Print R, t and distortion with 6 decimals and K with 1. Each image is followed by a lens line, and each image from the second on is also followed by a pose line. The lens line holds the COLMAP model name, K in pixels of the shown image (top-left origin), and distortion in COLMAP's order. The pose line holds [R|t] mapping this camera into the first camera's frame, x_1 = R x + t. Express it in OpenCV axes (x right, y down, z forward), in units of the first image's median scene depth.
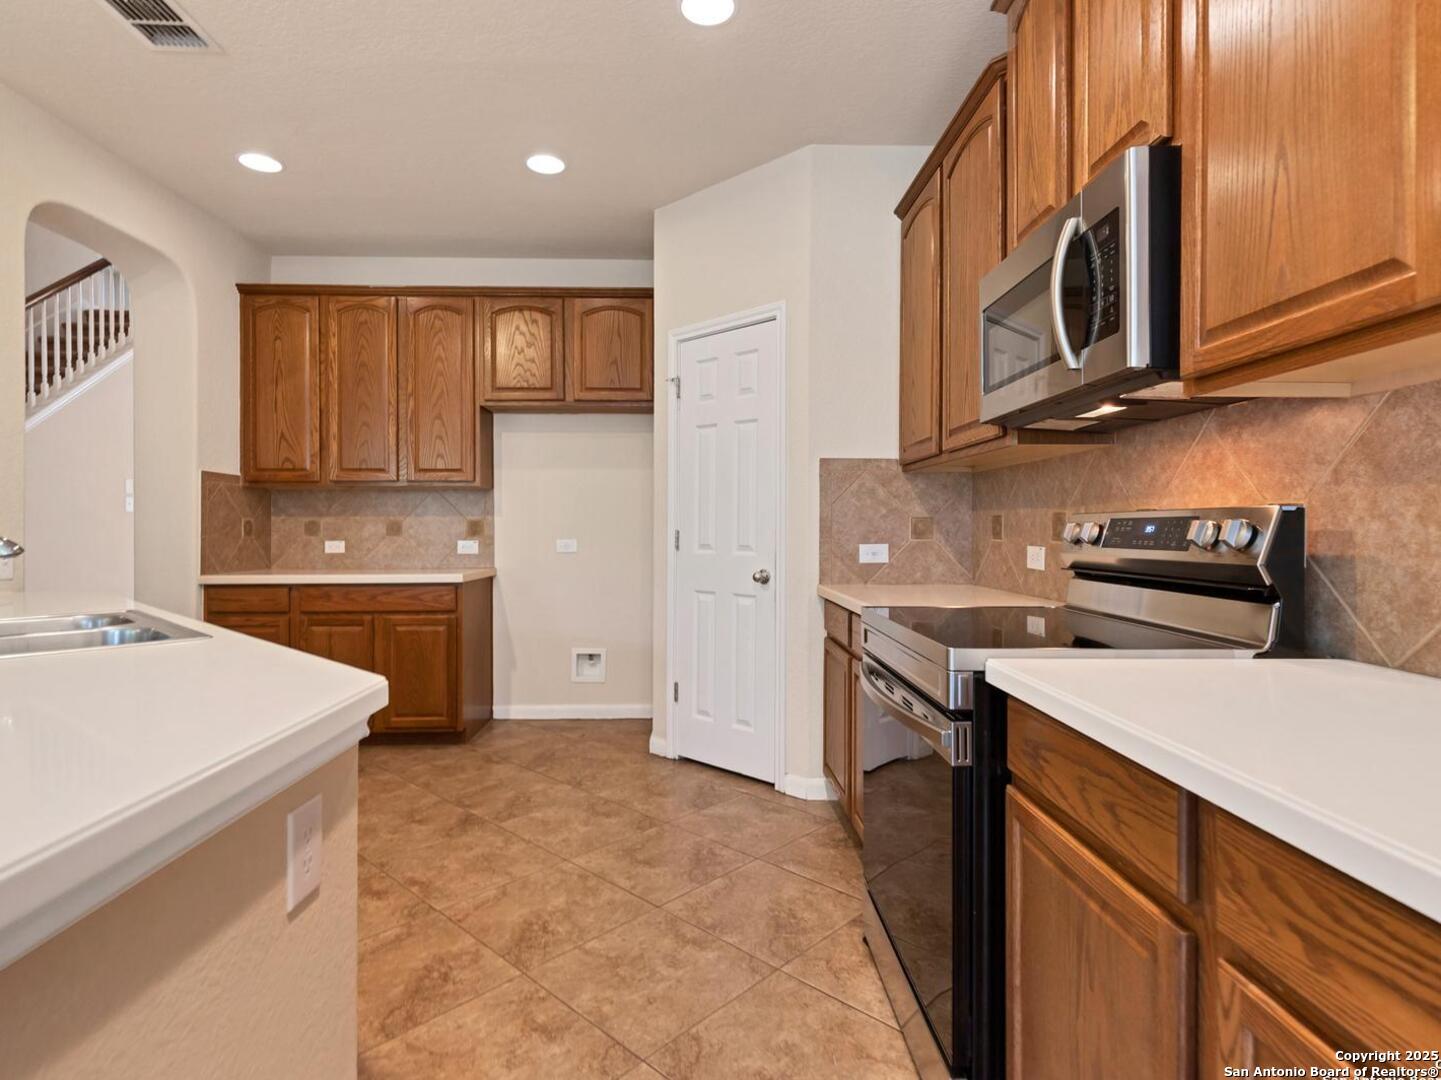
lens RADIAL K [[755.2, 0, 718.8], [0, 755.2, 531.5], [0, 0, 1]] dist [-0.000015, -0.000629]
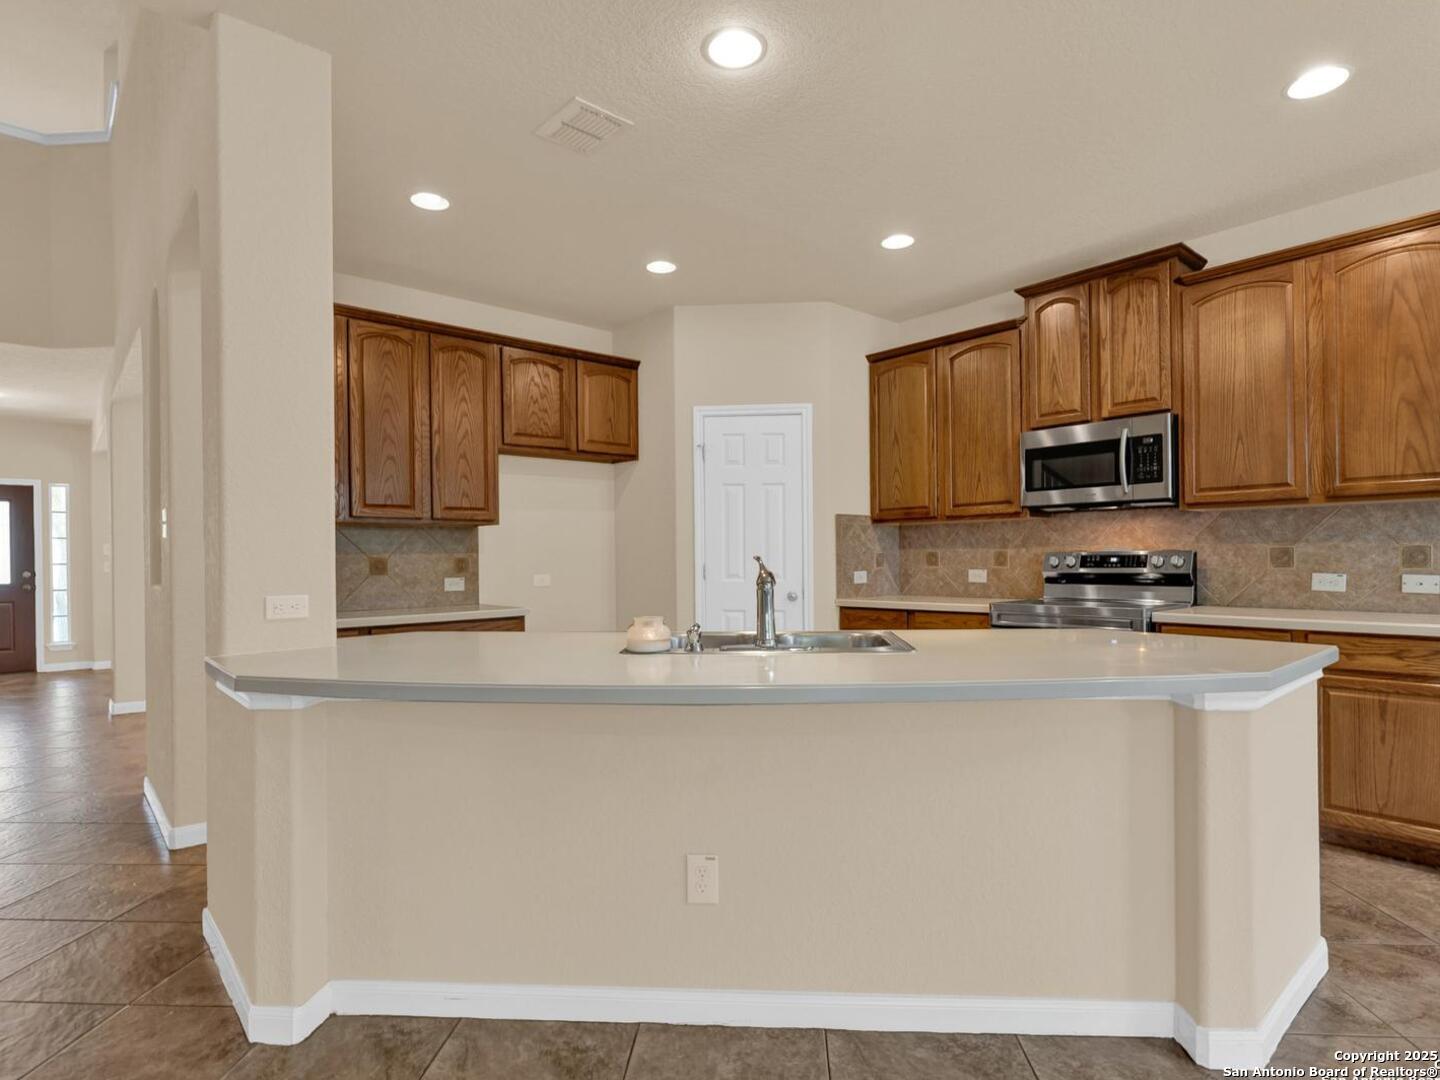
lens RADIAL K [[775.5, 0, 721.5], [0, 775.5, 559.2], [0, 0, 1]] dist [-0.001388, -0.000290]
pose [[0.771207, -0.011224, 0.636485, -0.966168], [0.013865, 0.999904, 0.000833, -0.012033], [-0.636433, 0.008182, 0.771288, -0.030914]]
